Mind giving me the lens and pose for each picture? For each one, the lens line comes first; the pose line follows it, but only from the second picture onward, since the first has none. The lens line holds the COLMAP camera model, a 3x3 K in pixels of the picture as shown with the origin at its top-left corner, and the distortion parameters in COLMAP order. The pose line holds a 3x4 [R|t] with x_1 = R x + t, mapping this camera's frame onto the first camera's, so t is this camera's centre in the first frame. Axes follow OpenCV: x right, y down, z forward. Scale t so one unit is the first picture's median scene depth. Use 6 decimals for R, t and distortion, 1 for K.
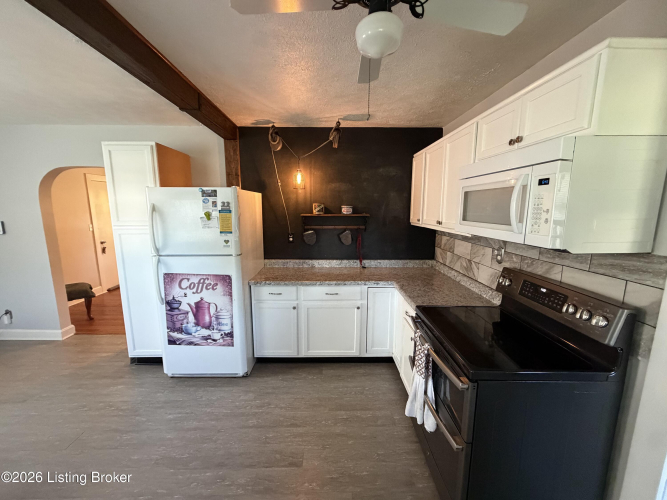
lens RADIAL K [[267.2, 0, 331.2], [0, 267.2, 250.8], [0, 0, 1]] dist [0.001883, 0.000038]
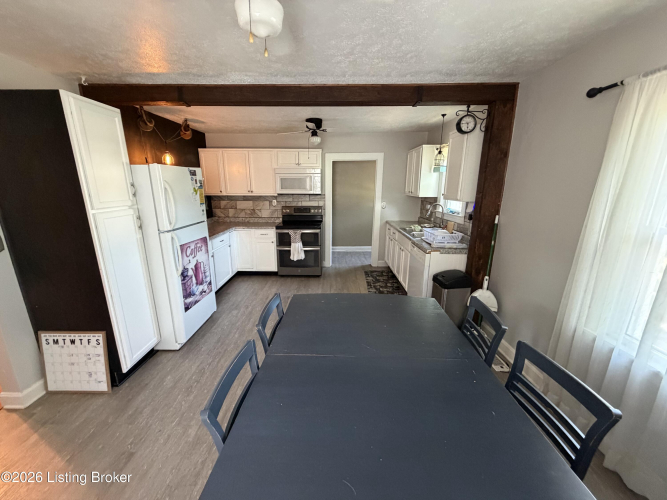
lens RADIAL K [[267.2, 0, 332.9], [0, 267.2, 251.0], [0, 0, 1]] dist [0.001883, 0.000038]
pose [[0.011997, -0.244393, 0.969602, -1.645271], [0.158924, 0.957812, 0.239455, -0.056517], [-0.987218, 0.151220, 0.050331, 0.321772]]
